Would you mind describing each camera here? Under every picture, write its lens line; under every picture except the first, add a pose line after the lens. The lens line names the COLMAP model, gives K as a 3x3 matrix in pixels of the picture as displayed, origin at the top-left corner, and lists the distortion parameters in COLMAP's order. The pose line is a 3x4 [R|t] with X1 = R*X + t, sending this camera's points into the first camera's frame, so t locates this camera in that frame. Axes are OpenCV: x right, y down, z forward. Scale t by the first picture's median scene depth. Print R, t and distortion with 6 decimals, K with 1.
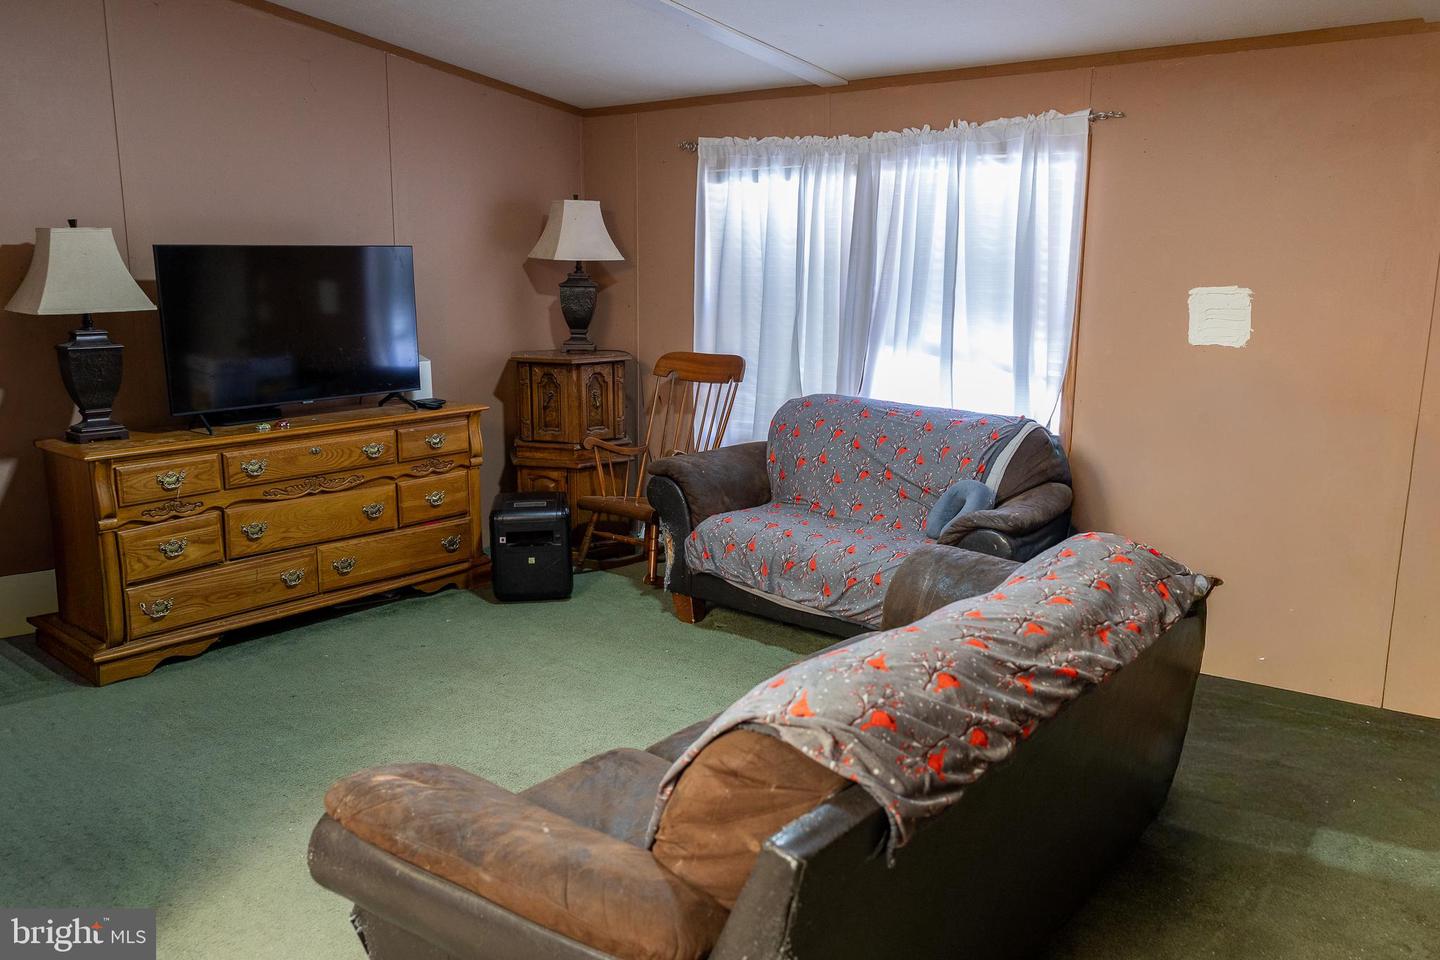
lens RADIAL K [[1160.3, 0, 718.3], [0, 1160.3, 473.8], [0, 0, 1]] dist [0.010976, 0.013607]
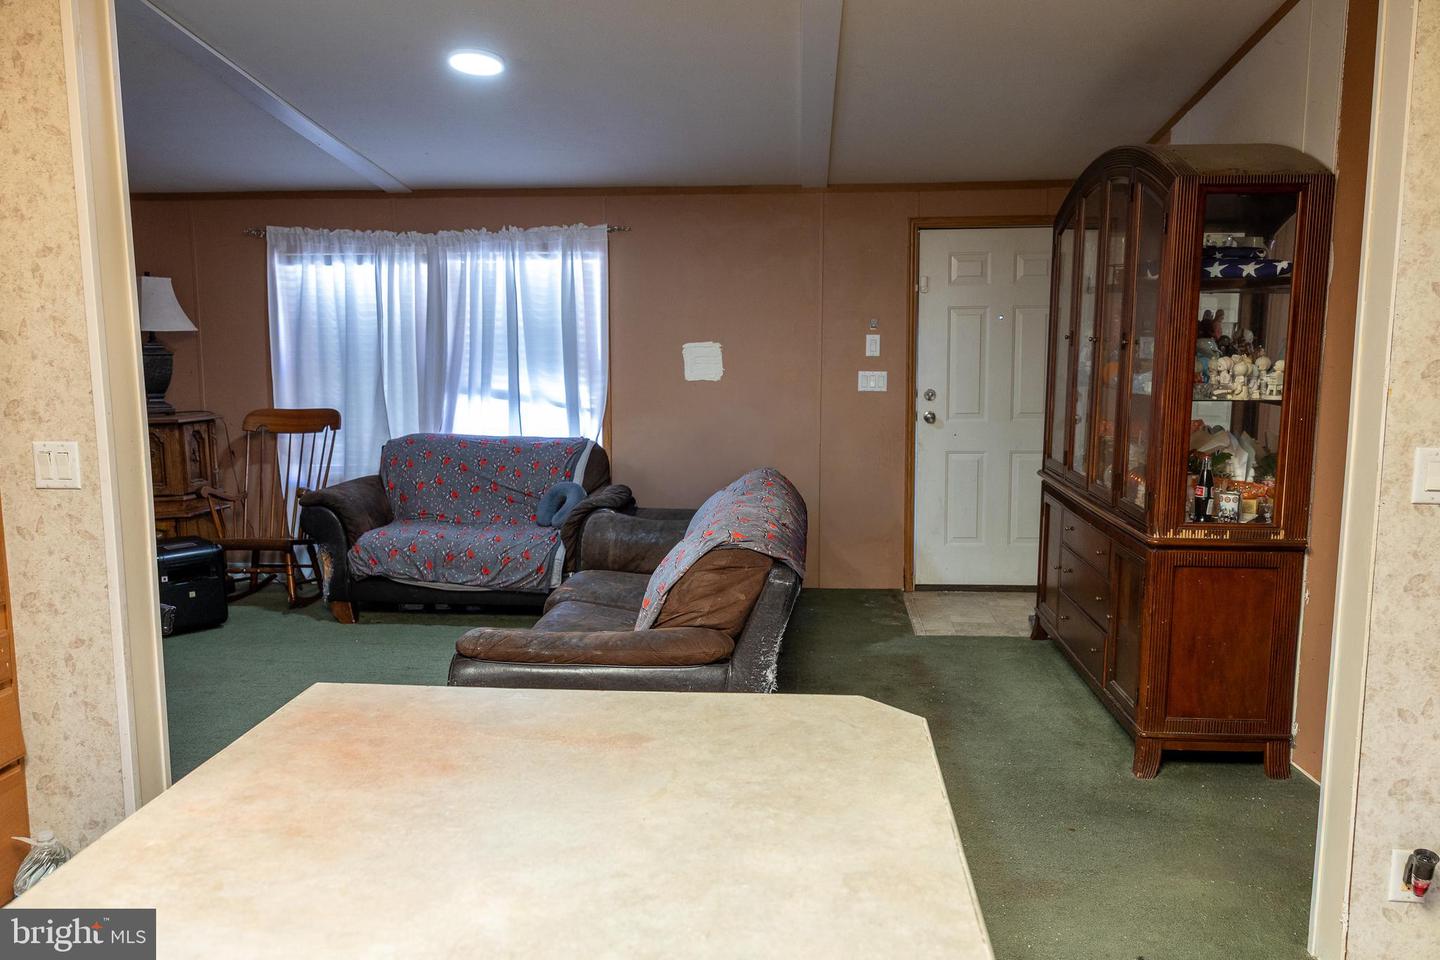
lens RADIAL K [[1160.3, 0, 719.8], [0, 1160.3, 485.0], [0, 0, 1]] dist [0.010976, 0.013607]
pose [[0.816965, -0.084443, 0.570471, -0.380178], [0.116069, 0.993055, -0.019224, 0.051025], [-0.564886, 0.081920, 0.821093, -0.225096]]
